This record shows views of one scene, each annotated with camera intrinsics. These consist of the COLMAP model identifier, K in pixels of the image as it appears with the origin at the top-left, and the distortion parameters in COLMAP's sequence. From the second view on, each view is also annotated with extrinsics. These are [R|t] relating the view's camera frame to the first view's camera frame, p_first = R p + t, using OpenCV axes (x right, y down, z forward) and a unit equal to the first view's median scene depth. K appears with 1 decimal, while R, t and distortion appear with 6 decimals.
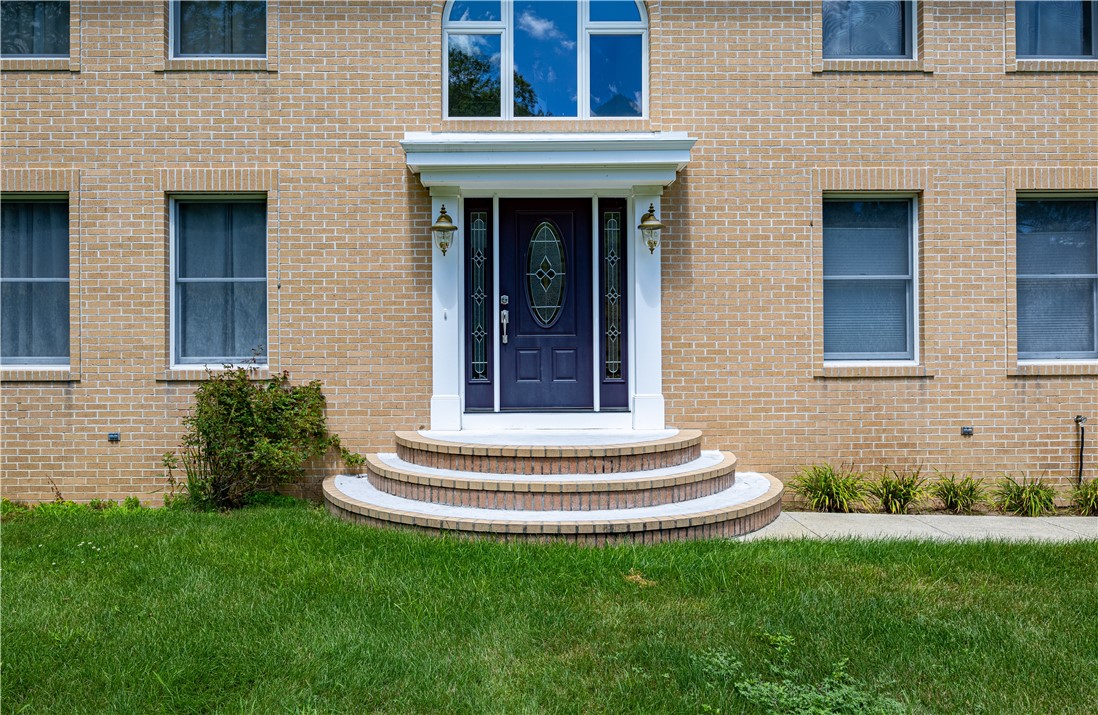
lens RADIAL K [[1530.9, 0, 551.5], [0, 1530.9, 352.5], [0, 0, 1]] dist [0.050919, 0.000000]
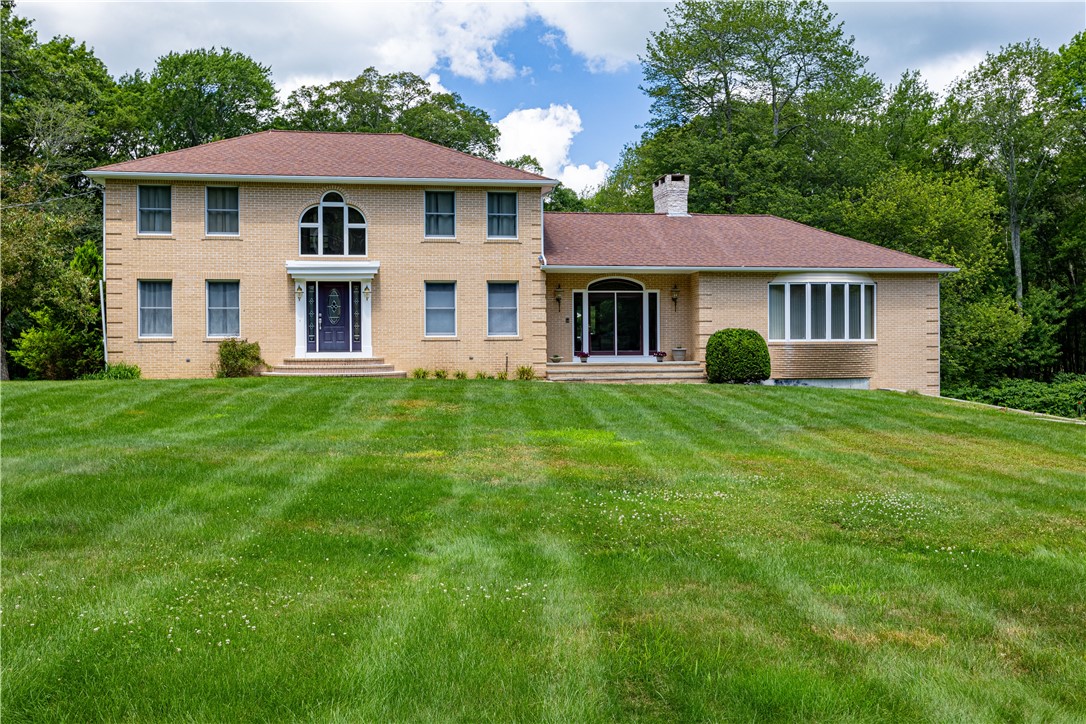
lens RADIAL K [[1091.7, 0, 542.2], [0, 1091.7, 358.7], [0, 0, 1]] dist [0.009441, 0.000000]
pose [[0.988843, -0.003294, 0.148925, 0.082450], [0.001676, 0.999938, 0.010990, 0.029093], [-0.148952, -0.010617, 0.988787, -1.209964]]
